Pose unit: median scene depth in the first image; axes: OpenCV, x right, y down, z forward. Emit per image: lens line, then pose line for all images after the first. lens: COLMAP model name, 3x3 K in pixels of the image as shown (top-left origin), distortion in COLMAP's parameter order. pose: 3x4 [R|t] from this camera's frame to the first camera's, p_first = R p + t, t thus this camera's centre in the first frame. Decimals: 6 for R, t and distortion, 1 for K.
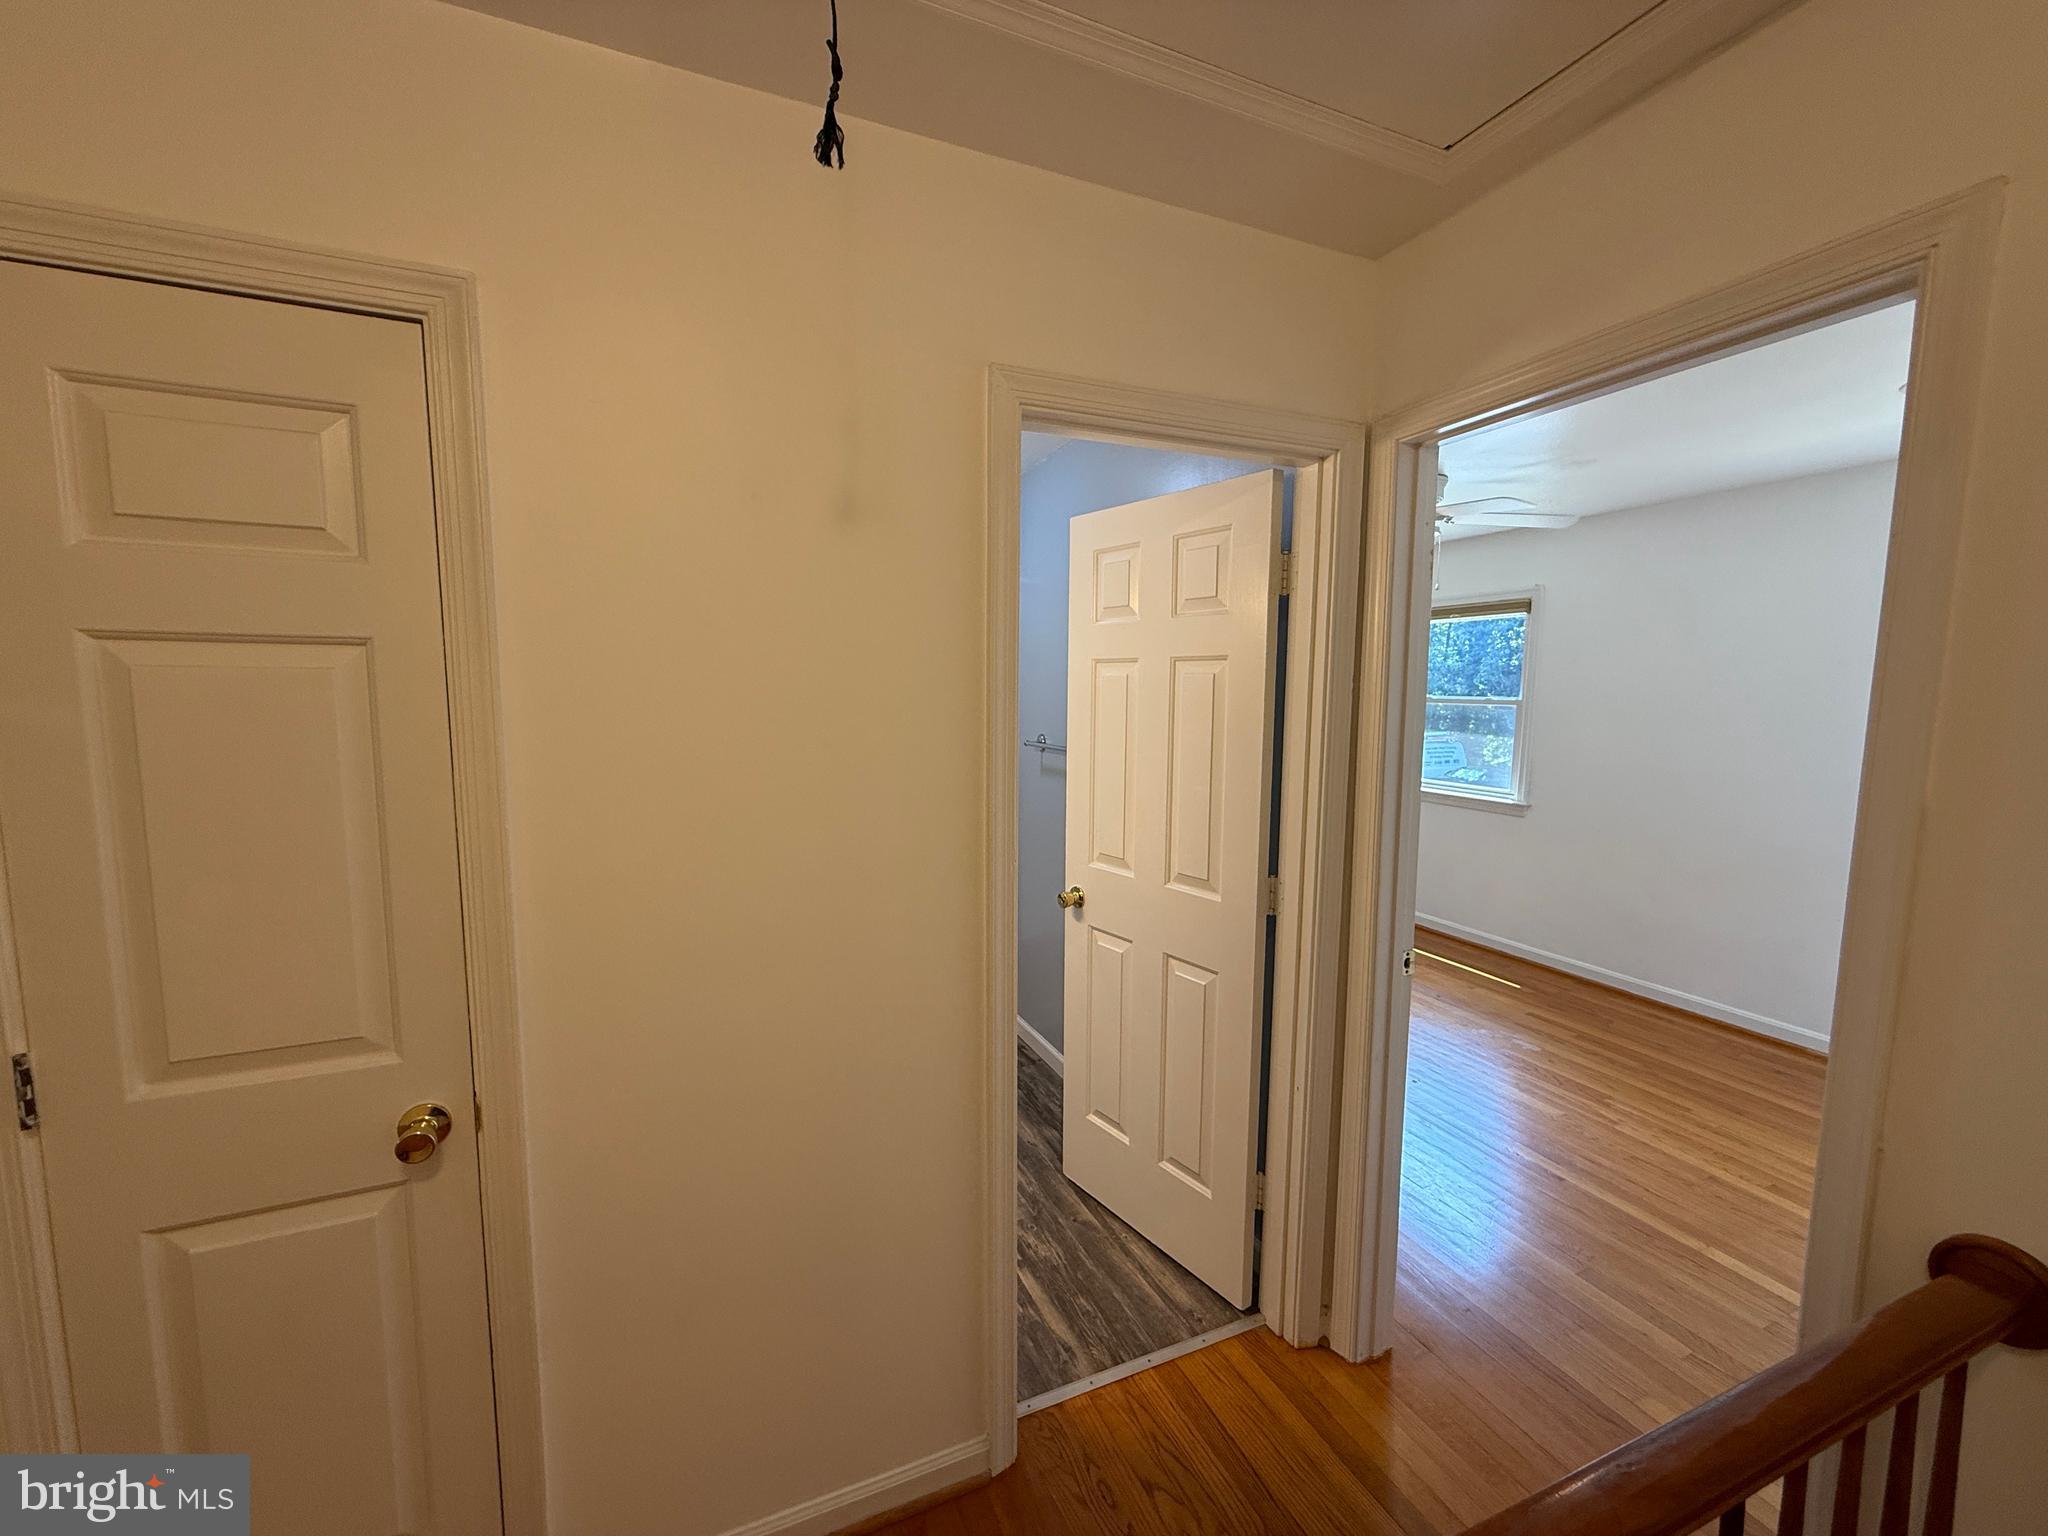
lens RADIAL K [[820.4, 0, 1019.9], [0, 820.4, 769.7], [0, 0, 1]] dist [0.000705, -0.000142]
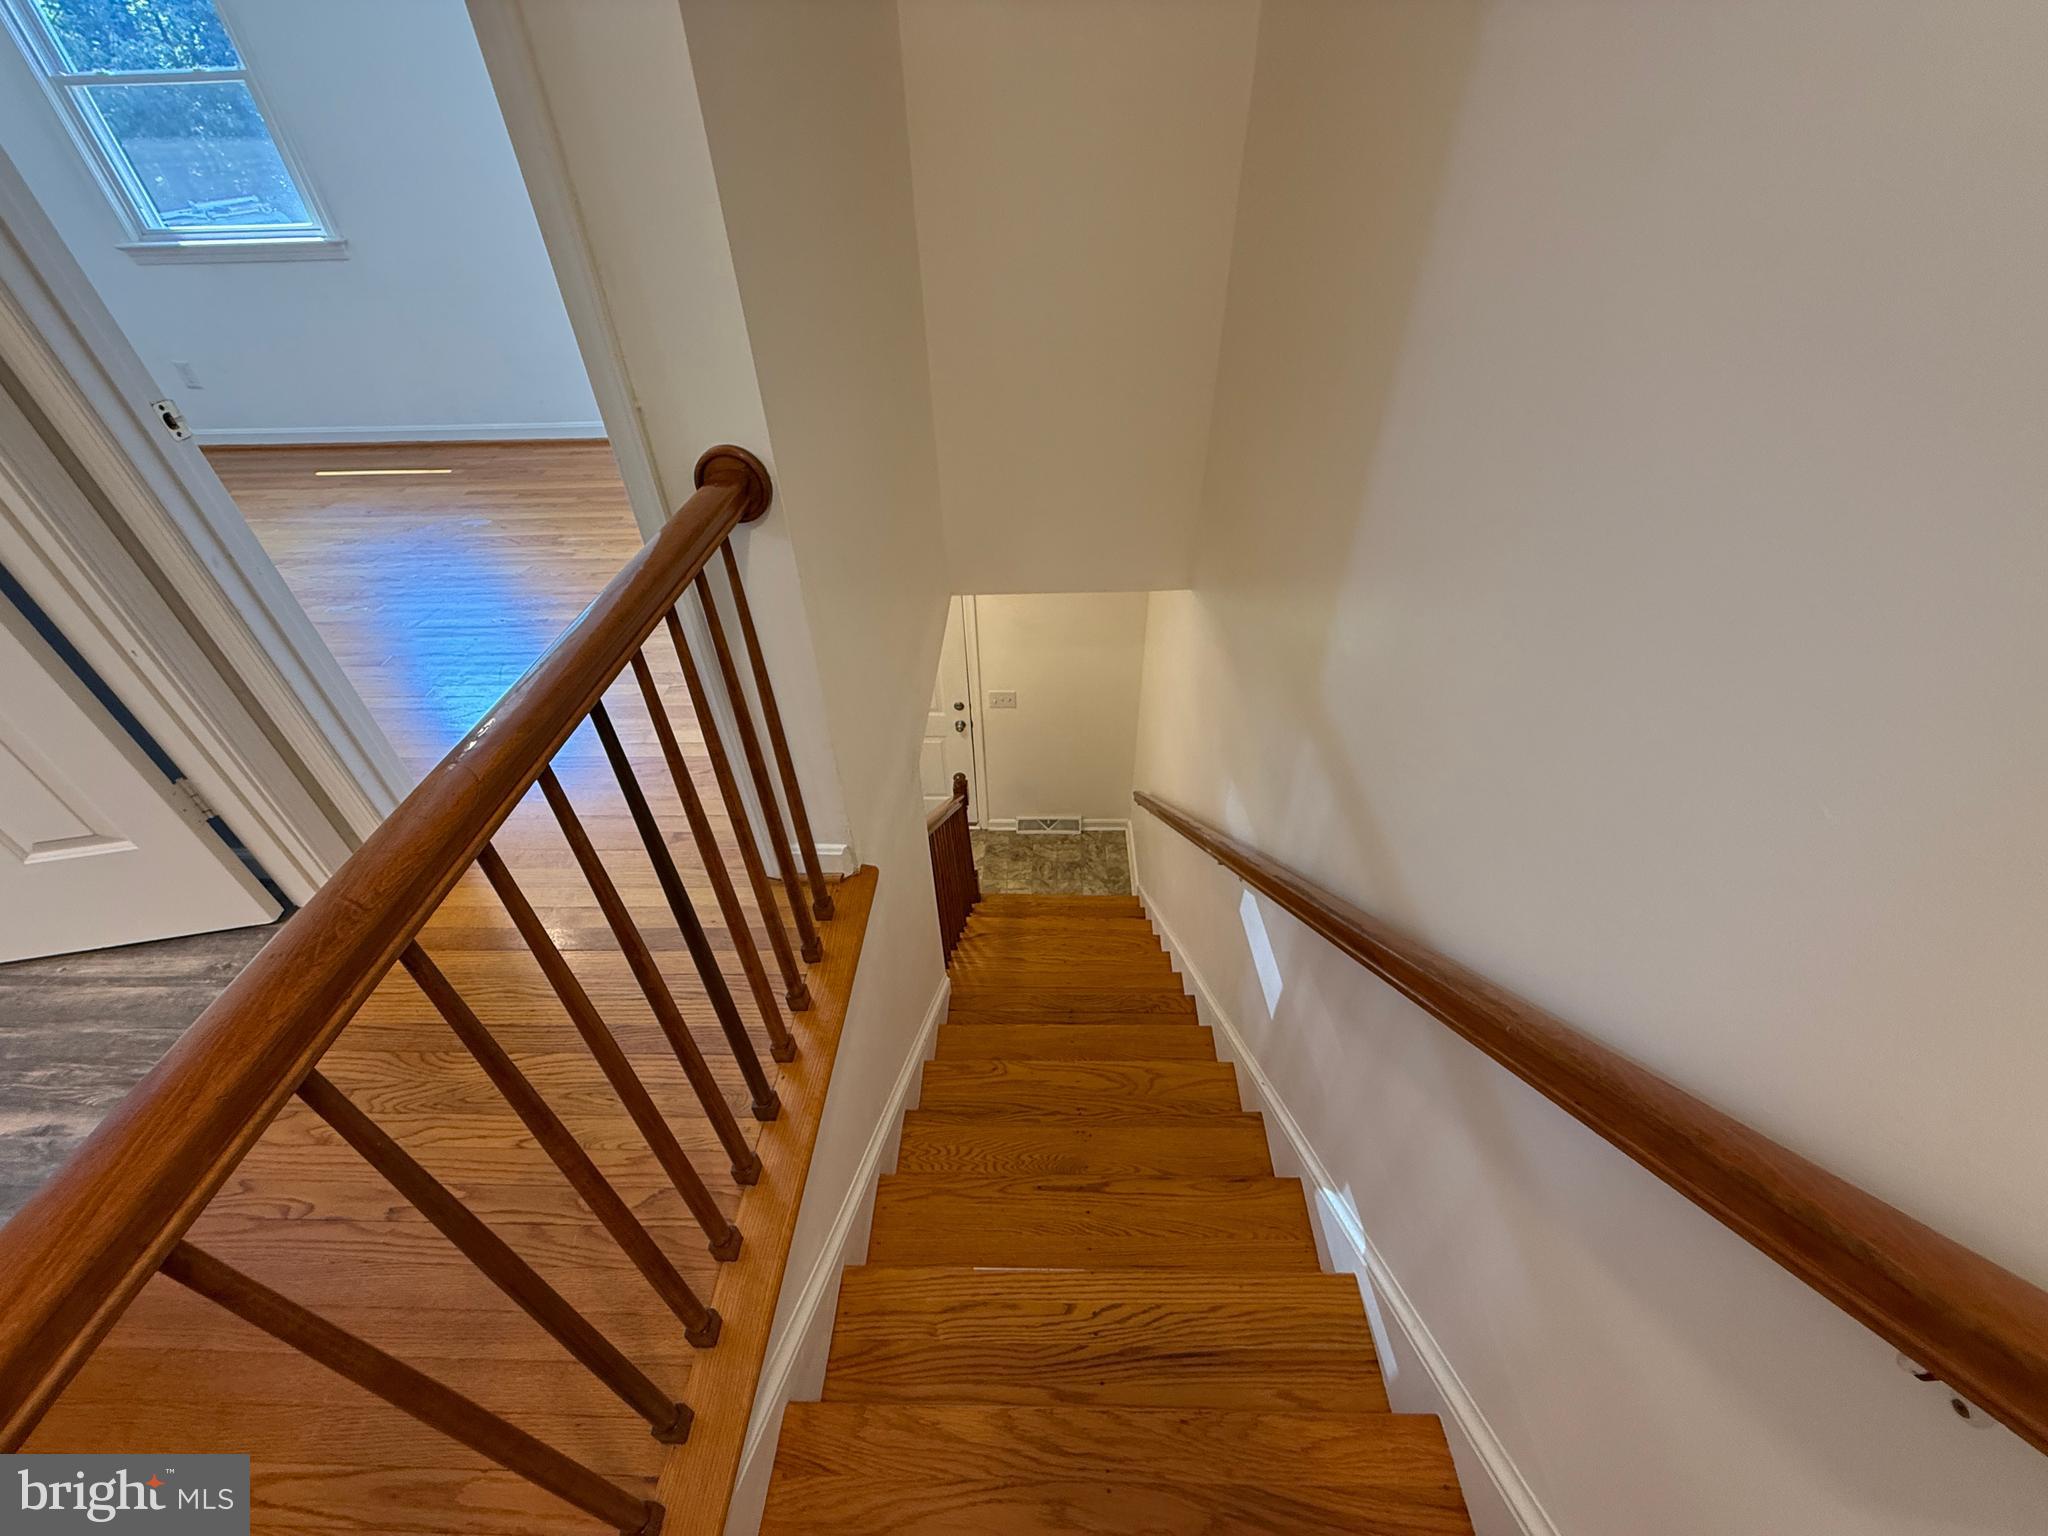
lens RADIAL K [[820.4, 0, 1027.2], [0, 820.4, 769.3], [0, 0, 1]] dist [0.000705, -0.000142]
pose [[0.418006, -0.583181, 0.696542, 0.072810], [0.115930, 0.794717, 0.595806, 0.091232], [-0.901017, -0.168301, 0.399805, -0.004515]]
